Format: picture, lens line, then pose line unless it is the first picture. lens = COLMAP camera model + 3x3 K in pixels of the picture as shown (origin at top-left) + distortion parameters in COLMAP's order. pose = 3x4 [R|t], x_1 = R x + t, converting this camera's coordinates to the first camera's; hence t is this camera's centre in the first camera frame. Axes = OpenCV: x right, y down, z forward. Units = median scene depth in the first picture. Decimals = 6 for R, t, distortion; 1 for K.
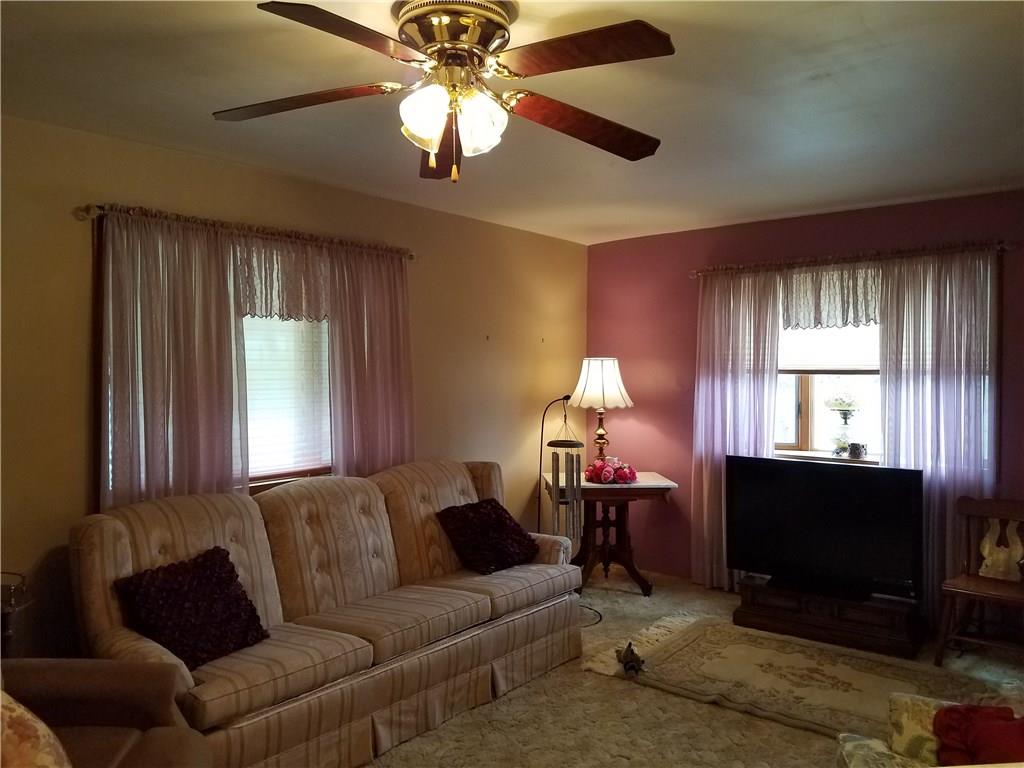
lens RADIAL K [[772.1, 0, 512.0], [0, 772.1, 384.0], [0, 0, 1]] dist [0.022575, -0.000555]
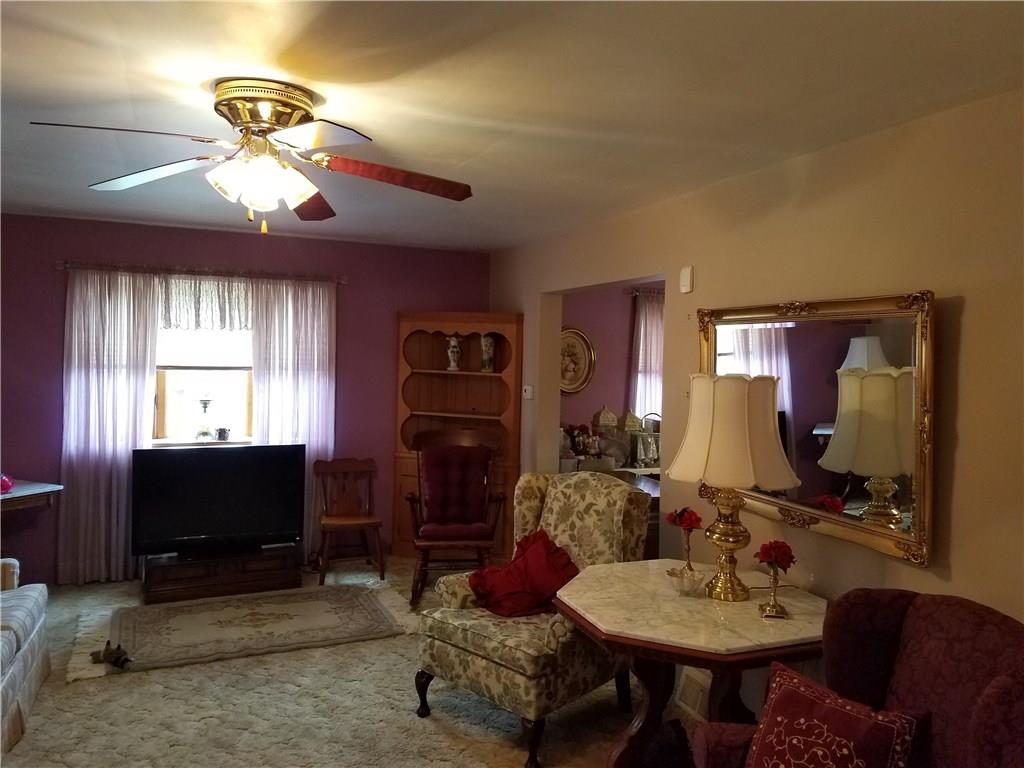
lens RADIAL K [[780.8, 0, 512.0], [0, 780.8, 384.0], [0, 0, 1]] dist [-0.001735, -0.008769]
pose [[0.497552, -0.032706, 0.866818, -0.423657], [0.004492, 0.999373, 0.035129, -0.035340], [-0.867423, -0.013584, 0.497387, 0.027383]]
